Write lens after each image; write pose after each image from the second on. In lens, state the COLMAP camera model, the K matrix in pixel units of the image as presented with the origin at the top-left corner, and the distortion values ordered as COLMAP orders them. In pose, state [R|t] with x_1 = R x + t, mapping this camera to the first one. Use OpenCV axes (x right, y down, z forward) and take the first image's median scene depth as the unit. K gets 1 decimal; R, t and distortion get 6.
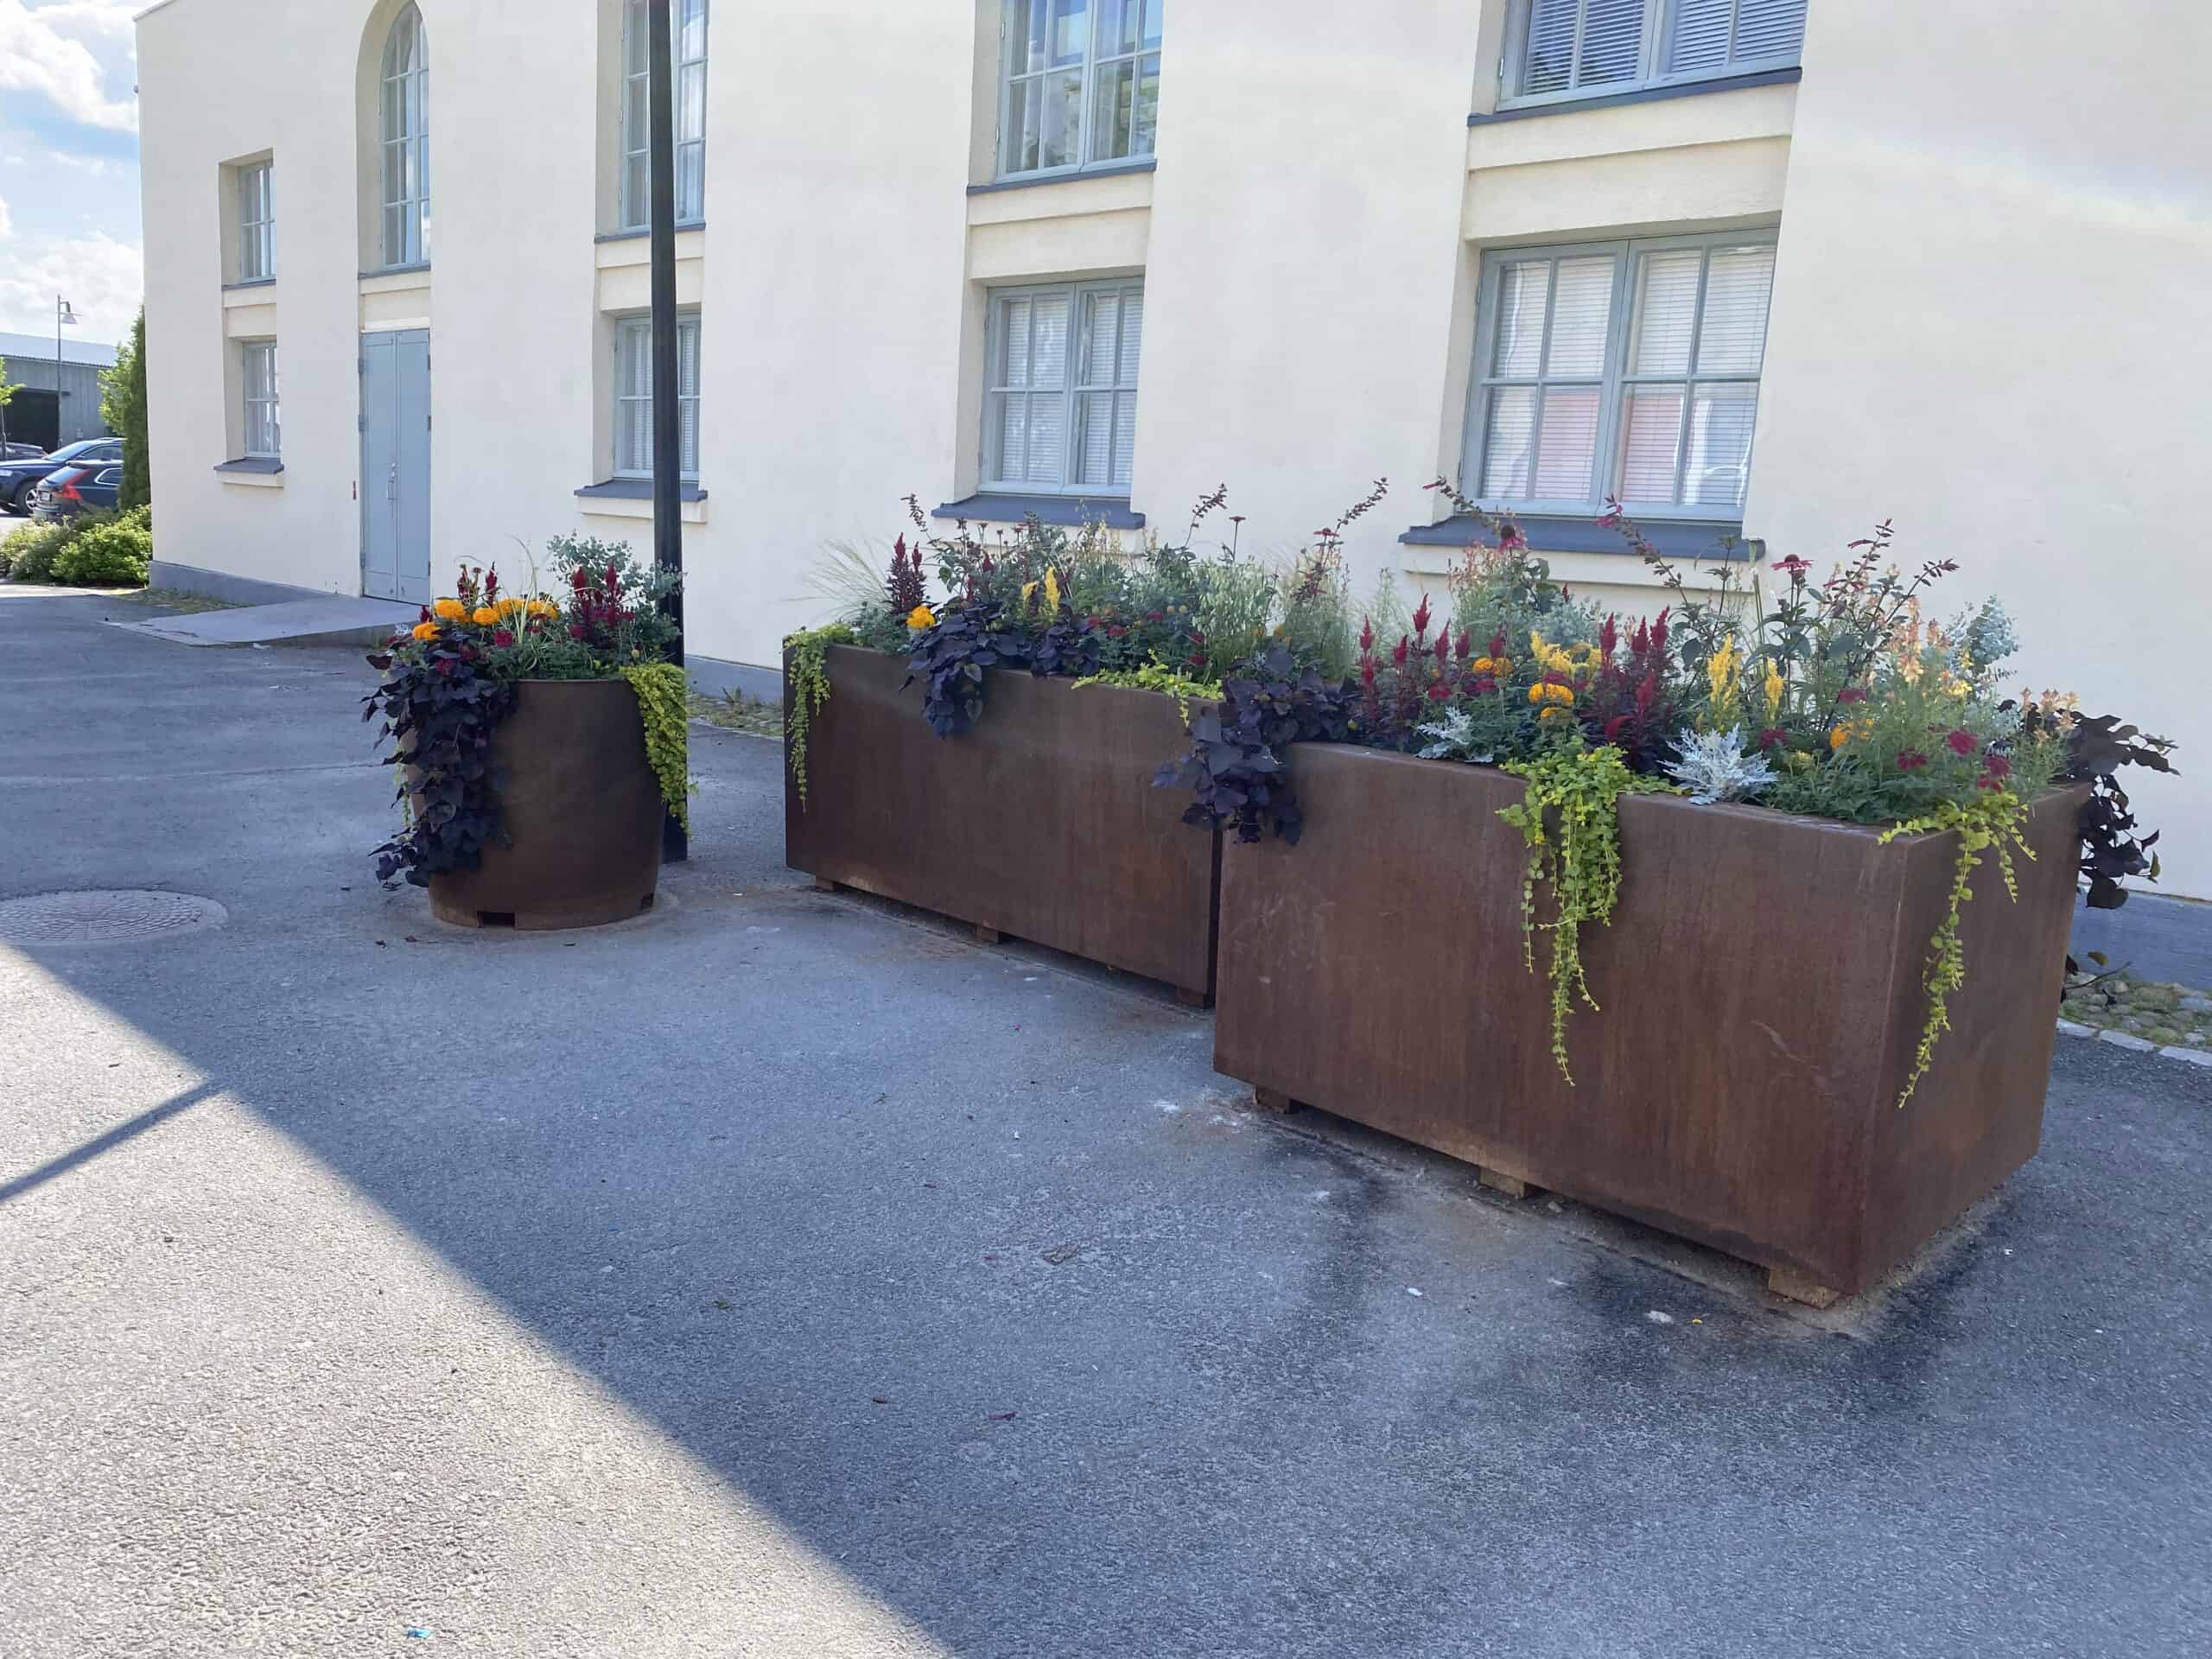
lens RADIAL K [[1655.4, 0, 1111.0], [0, 1655.4, 787.2], [0, 0, 1]] dist [0.072532, -0.003125]
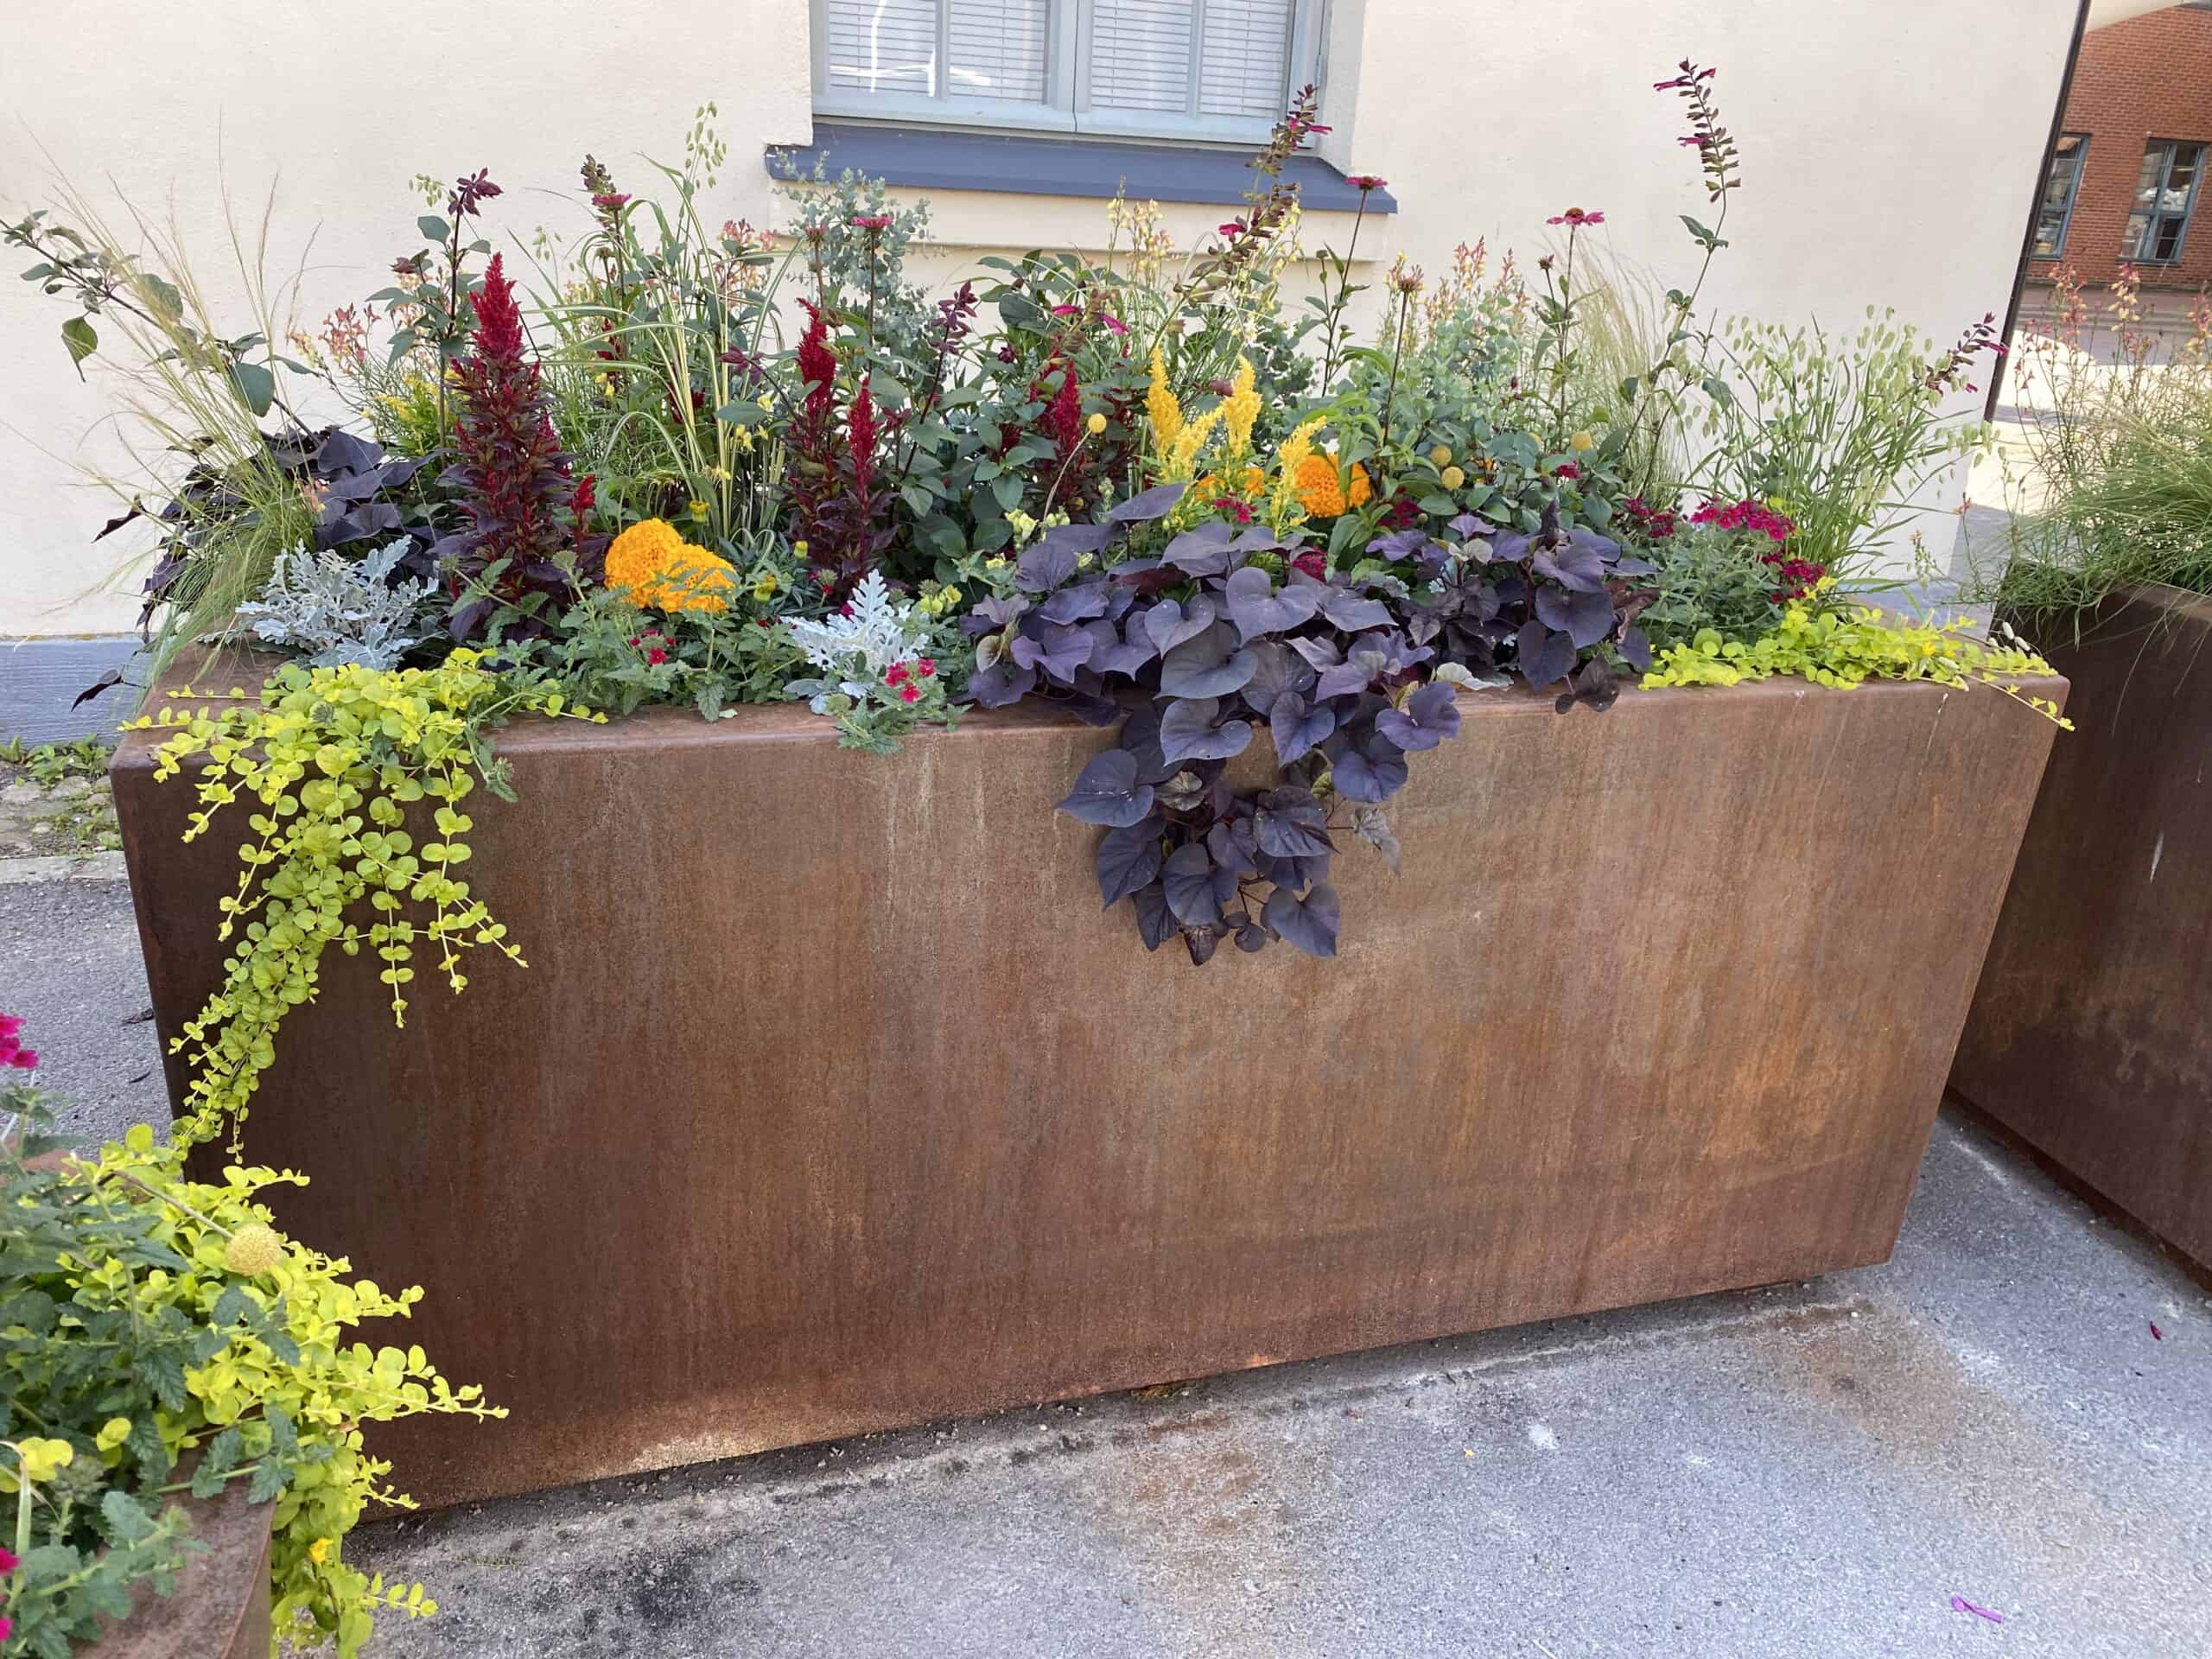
lens RADIAL K [[1633.6, 0, 1106.0], [0, 1633.6, 829.5], [0, 0, 1]] dist [-0.006634, -0.002770]
pose [[0.489871, -0.342204, 0.801825, -0.440841], [0.109022, 0.936567, 0.333103, -0.197203], [-0.864951, -0.075761, 0.496105, 1.101541]]
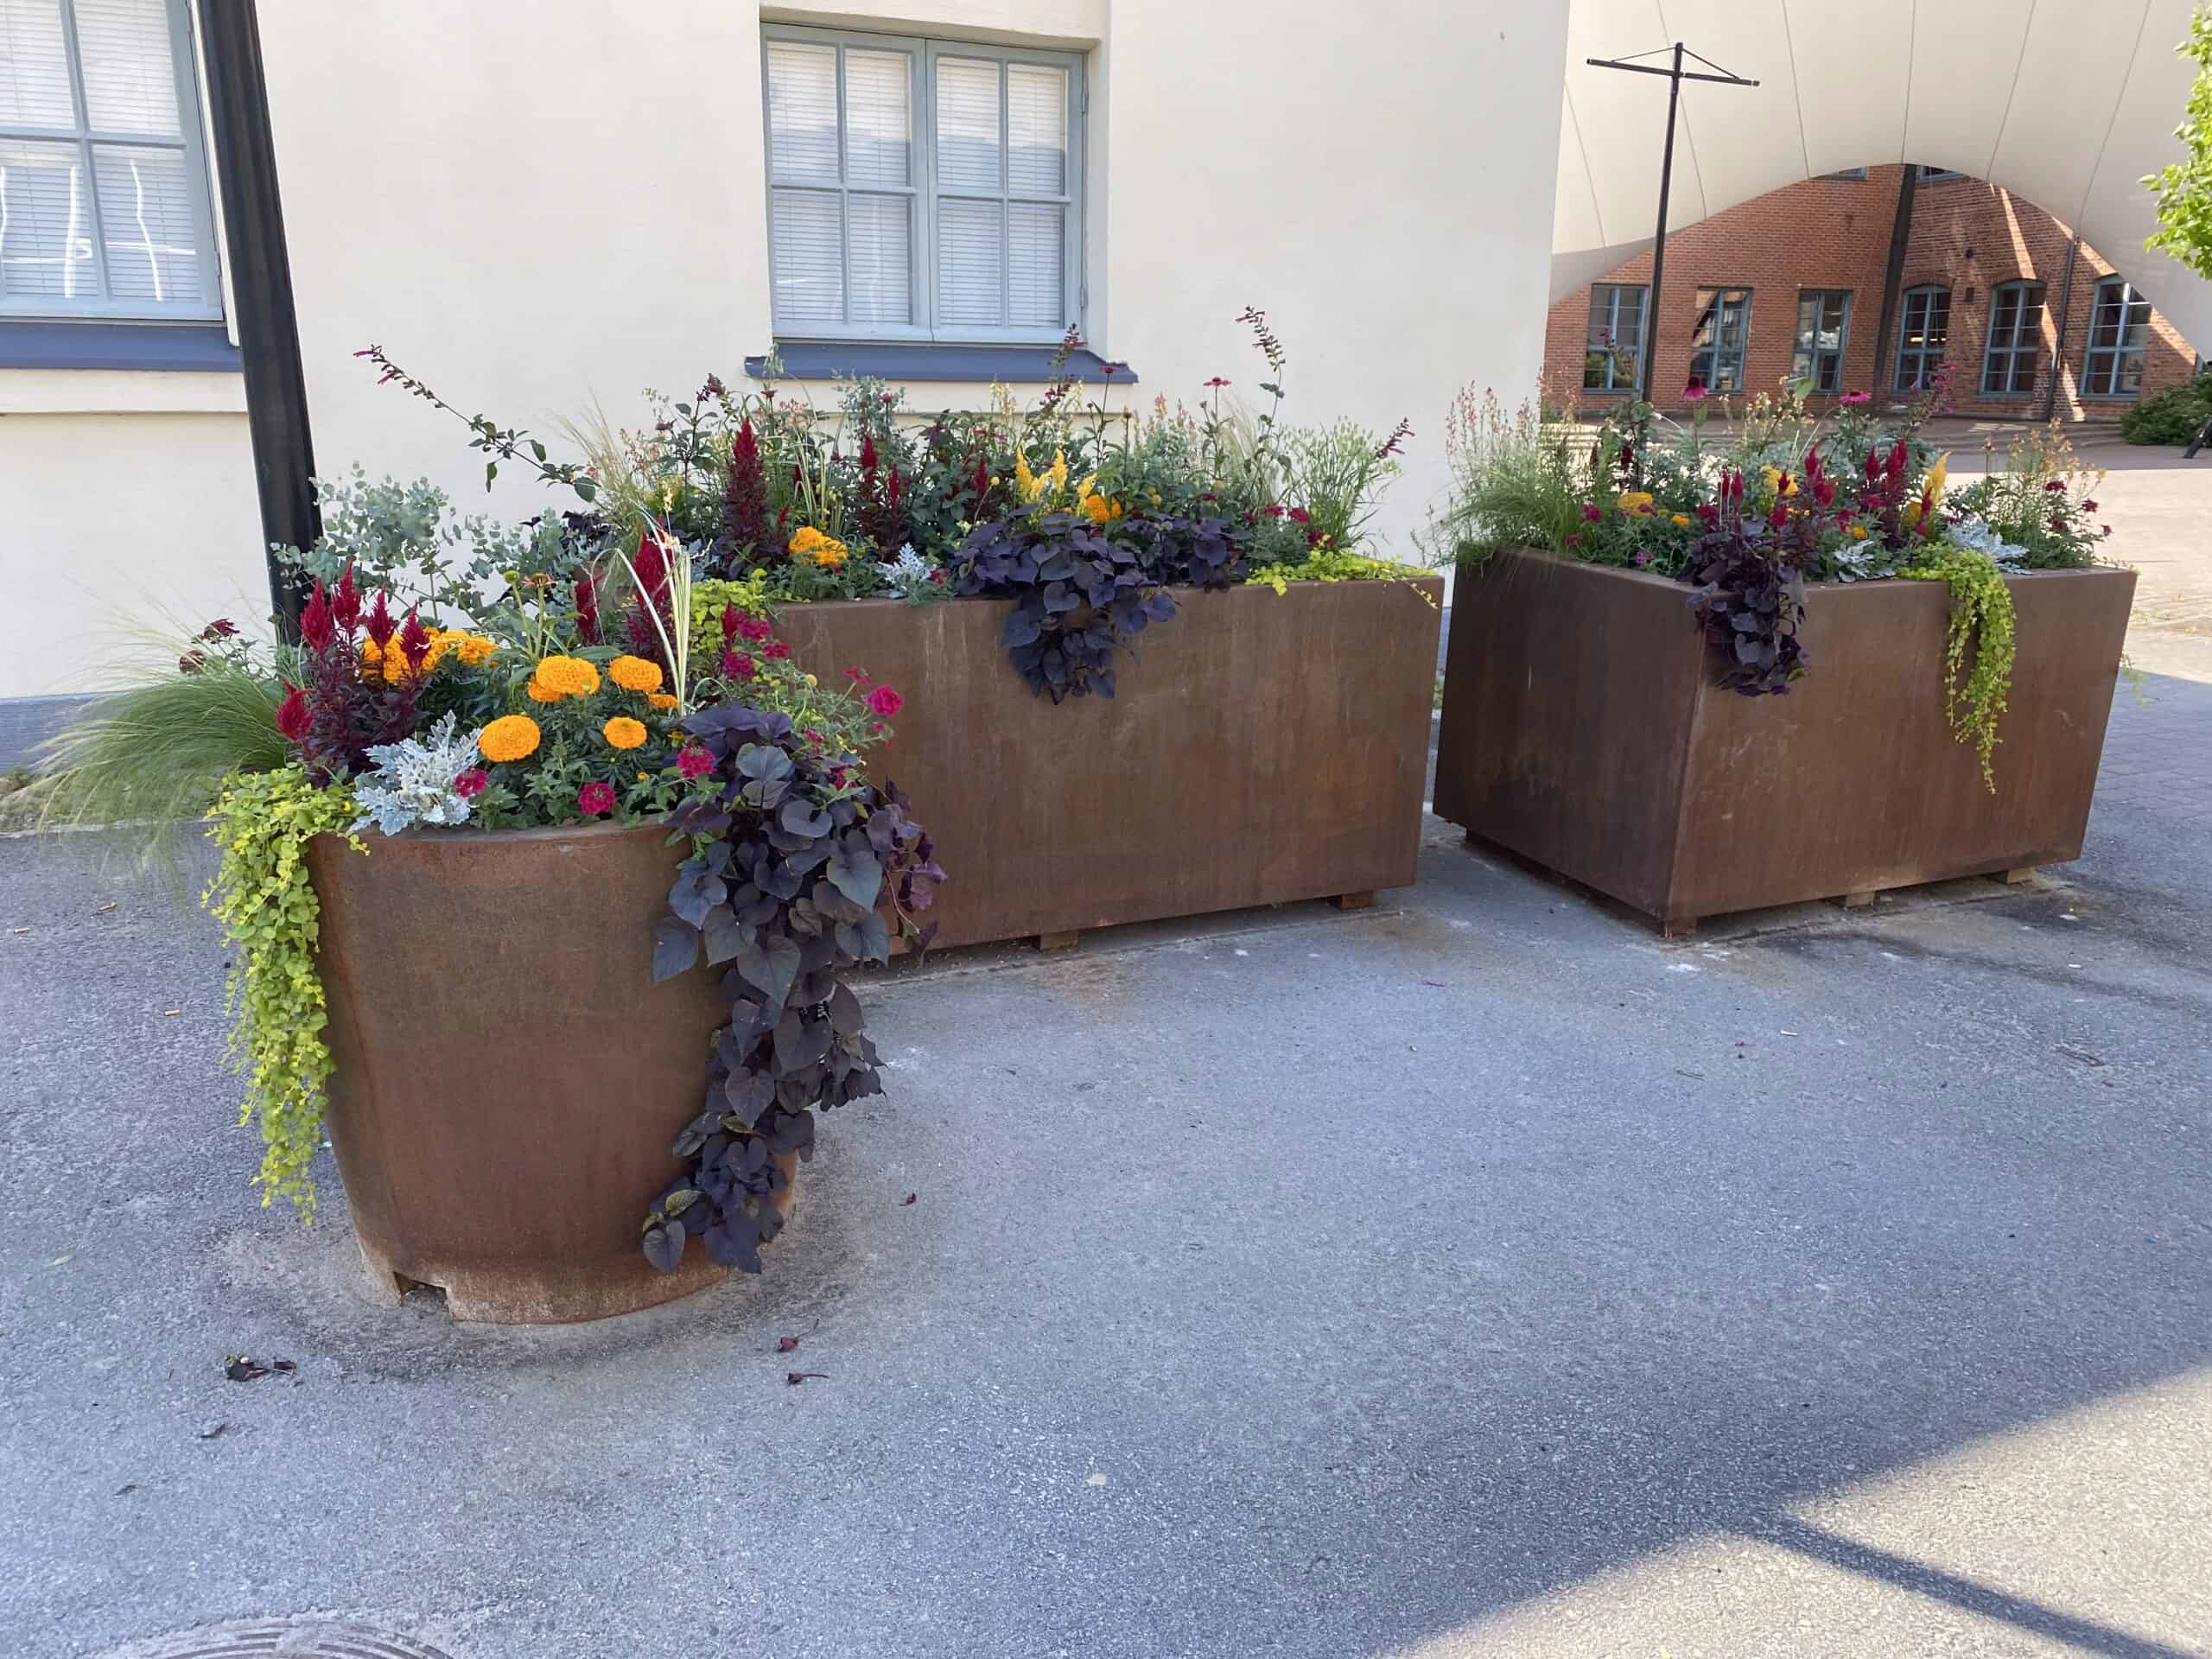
lens RADIAL K [[1627.5, 0, 1106.0], [0, 1627.5, 829.5], [0, 0, 1]] dist [0.009512, -0.004529]
pose [[0.372184, -0.294728, 0.880122, -0.932516], [0.149103, 0.954915, 0.256721, -0.195047], [-0.916105, 0.035681, 0.399348, 0.893326]]
